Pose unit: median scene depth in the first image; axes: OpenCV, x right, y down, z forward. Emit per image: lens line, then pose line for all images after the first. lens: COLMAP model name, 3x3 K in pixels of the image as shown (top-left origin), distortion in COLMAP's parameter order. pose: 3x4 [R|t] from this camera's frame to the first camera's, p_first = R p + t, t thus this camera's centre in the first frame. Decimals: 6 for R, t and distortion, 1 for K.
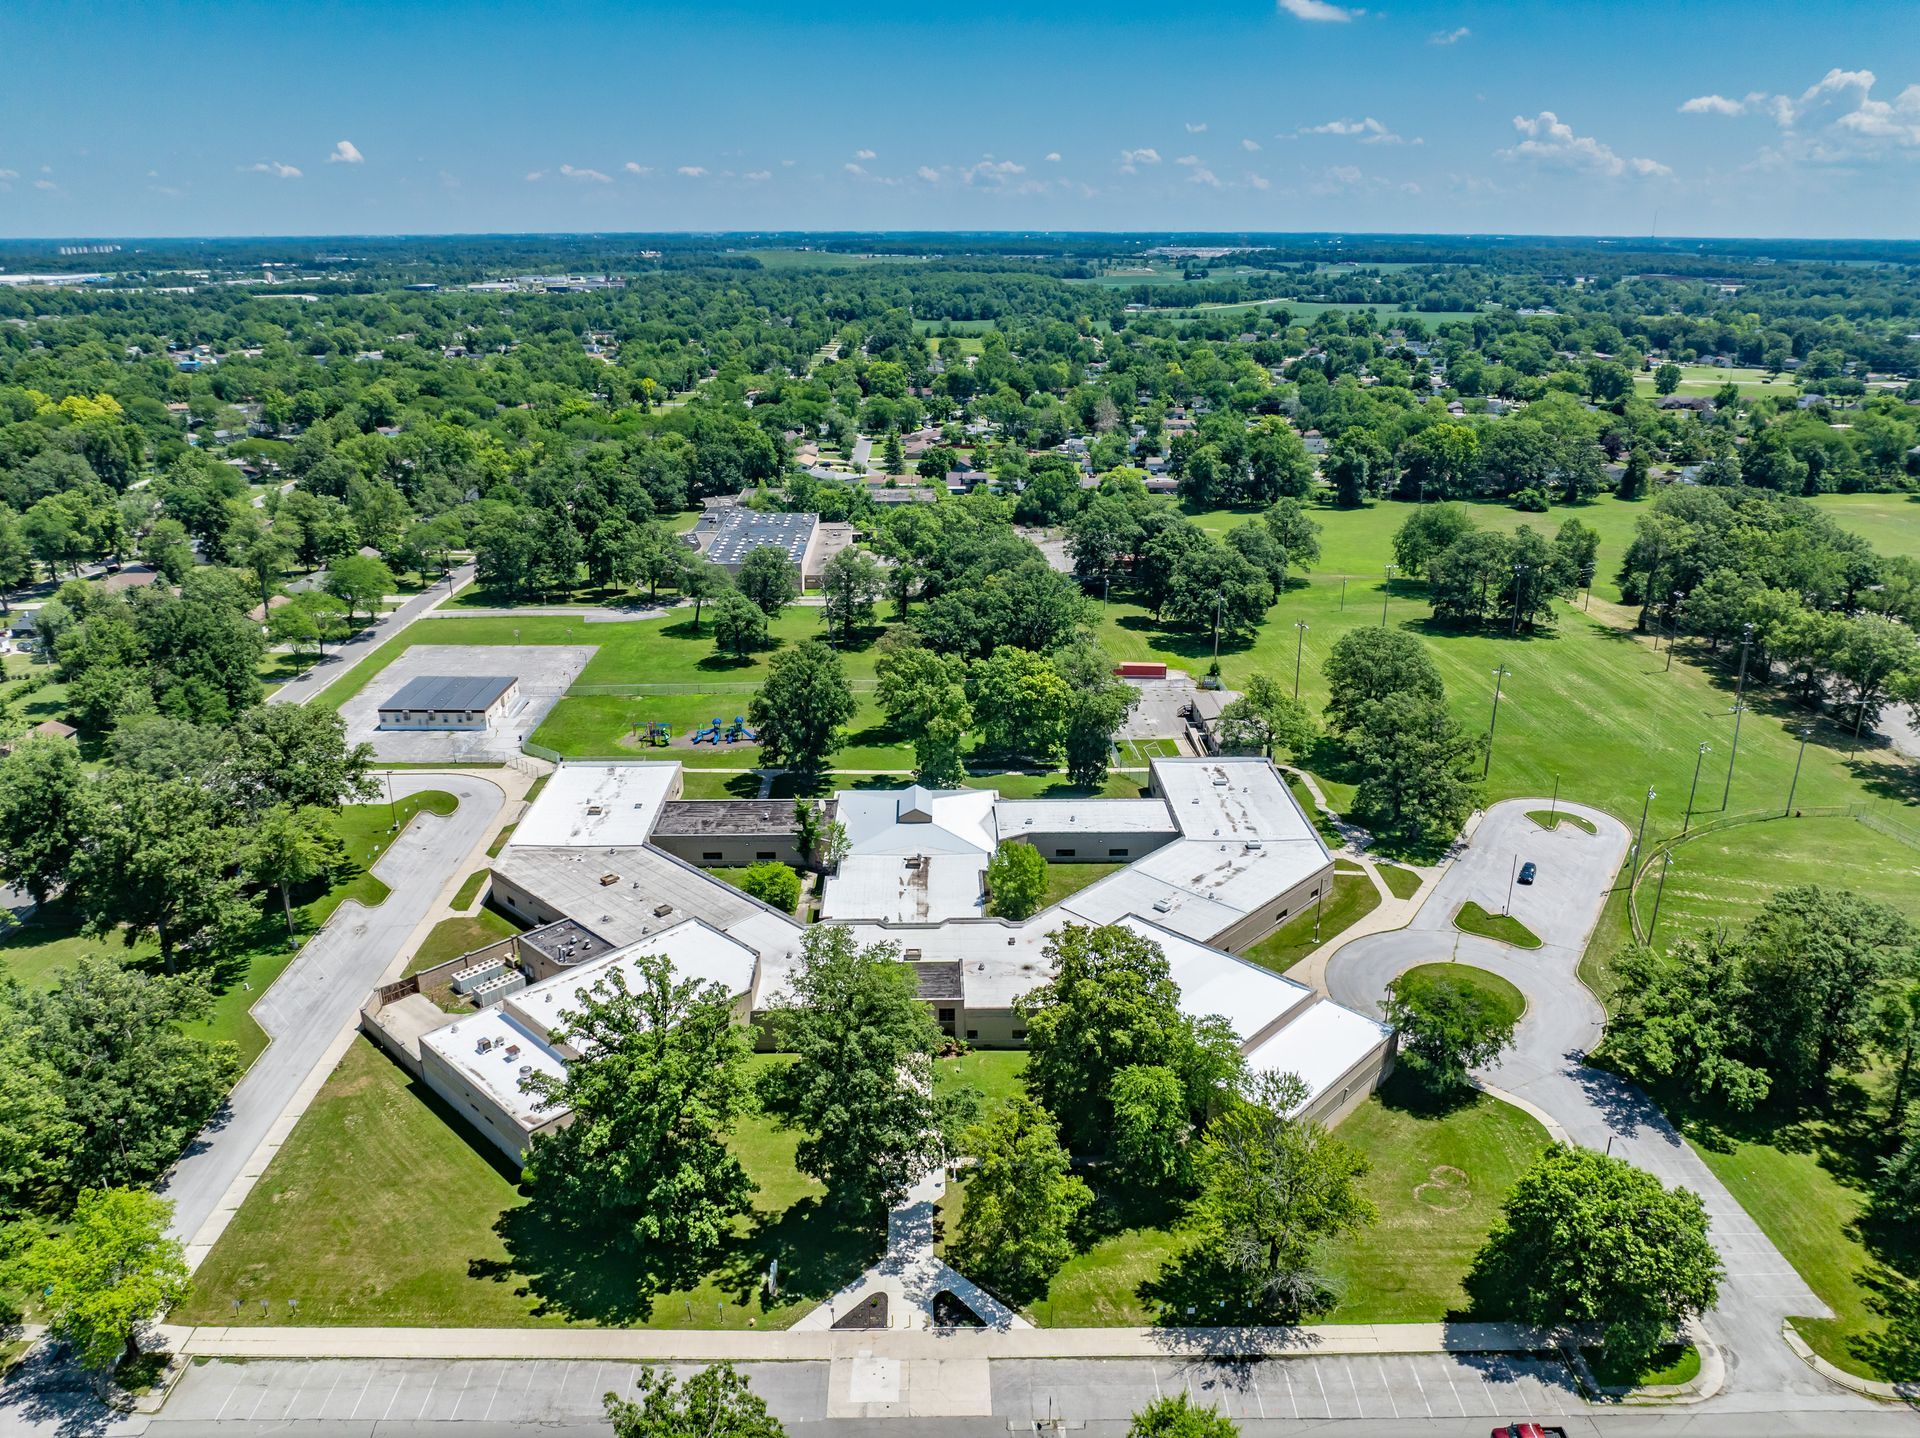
lens RADIAL K [[1357.2, 0, 957.6], [0, 1357.2, 715.1], [0, 0, 1]] dist [-0.036020, 0.005360]
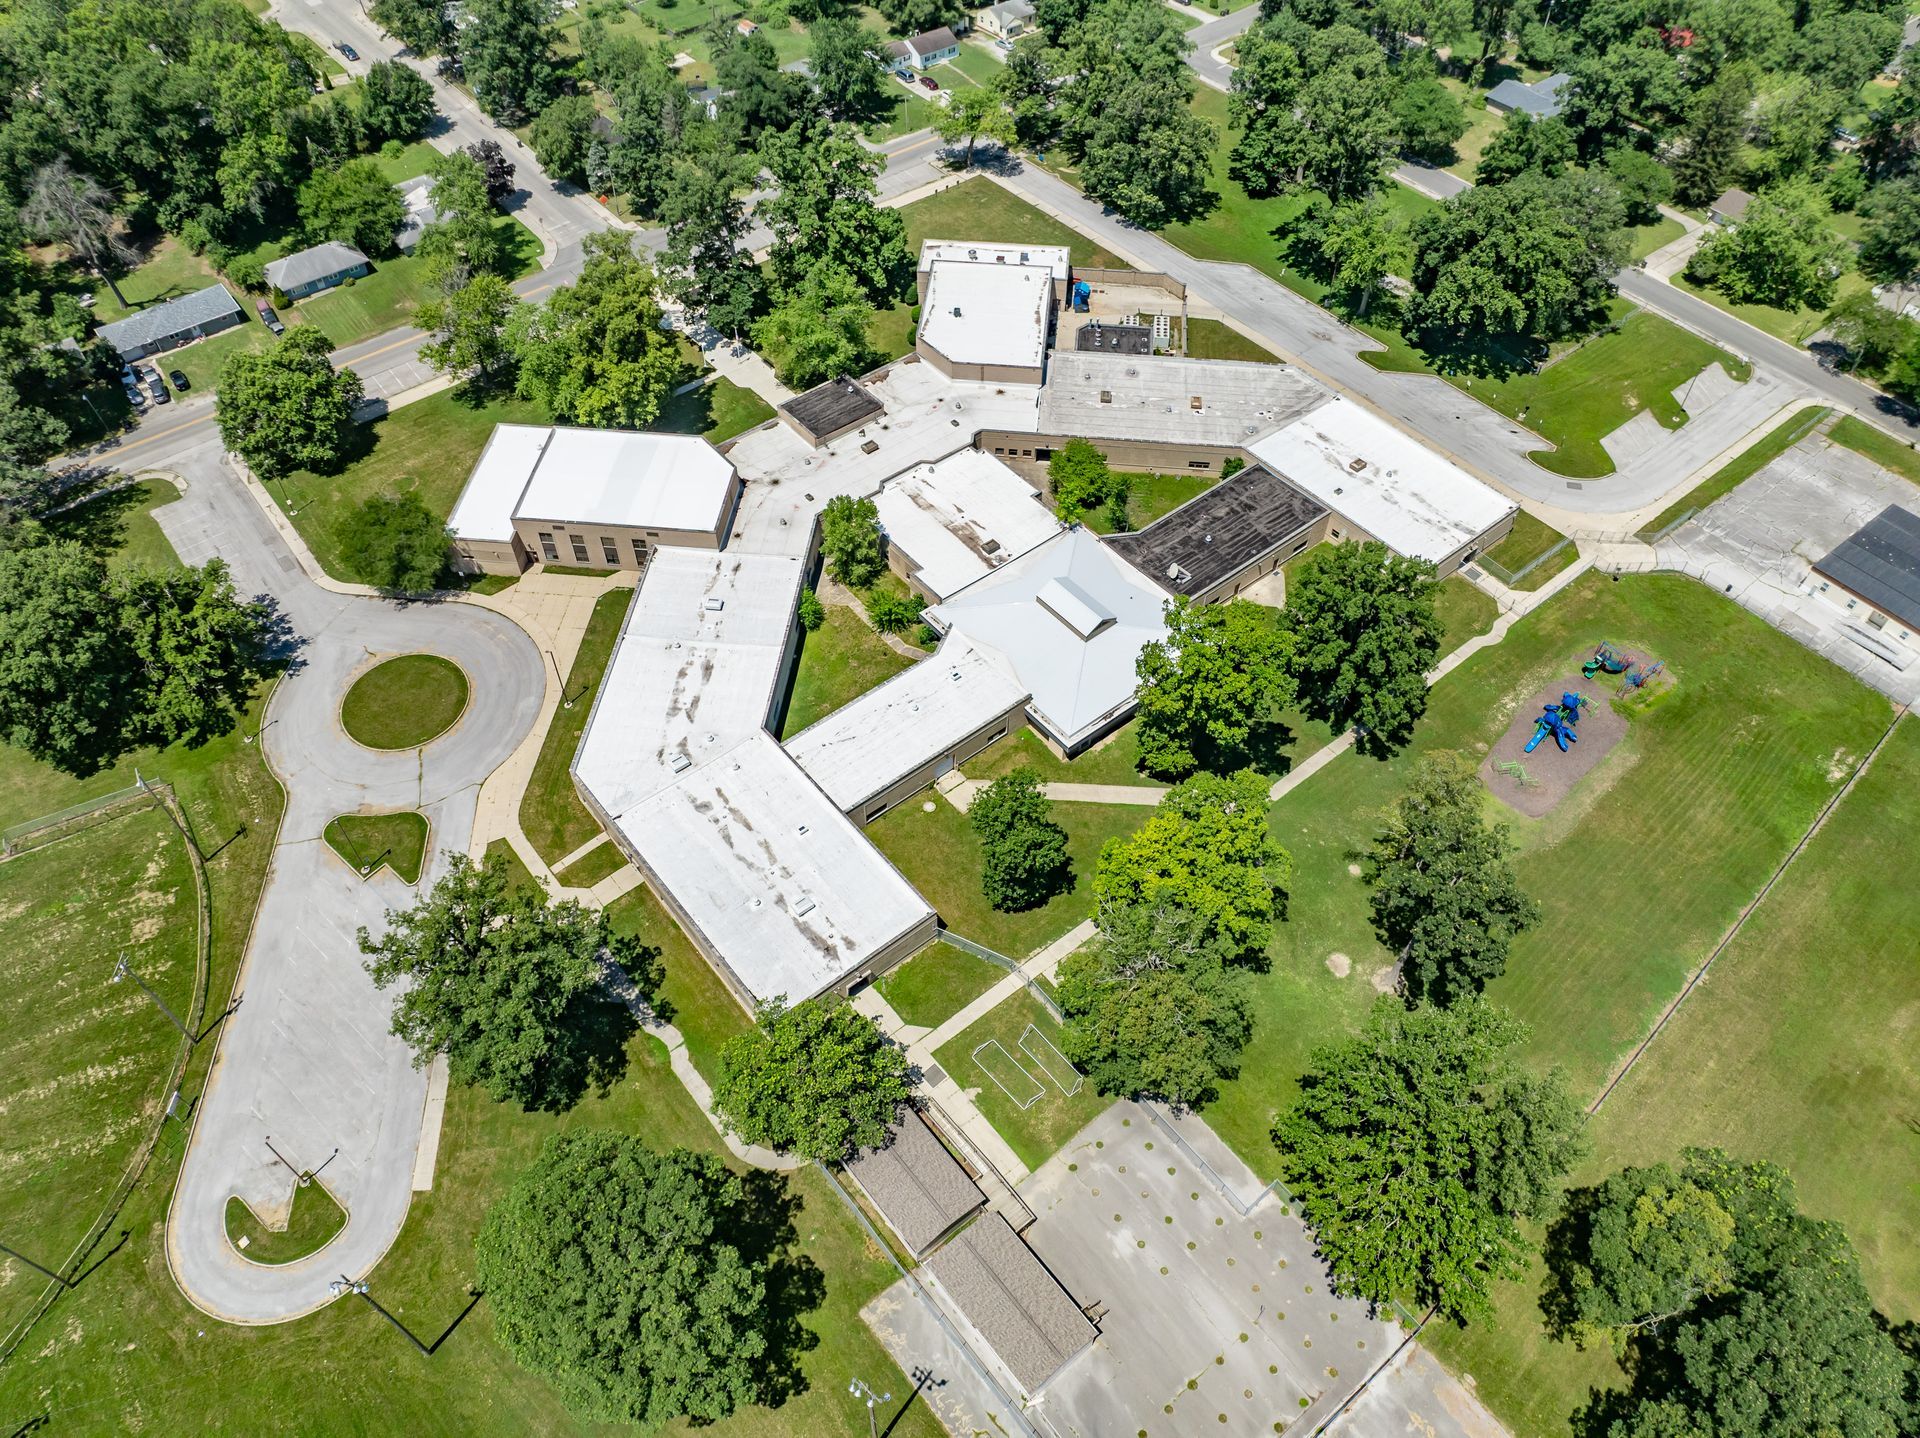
lens RADIAL K [[1357.2, 0, 957.6], [0, 1357.2, 715.1], [0, 0, 1]] dist [-0.036020, 0.005360]
pose [[-0.788857, 0.467237, -0.399242, 0.380295], [-0.213788, 0.400425, 0.891041, -0.616664], [0.576195, 0.788257, -0.215989, 1.212486]]
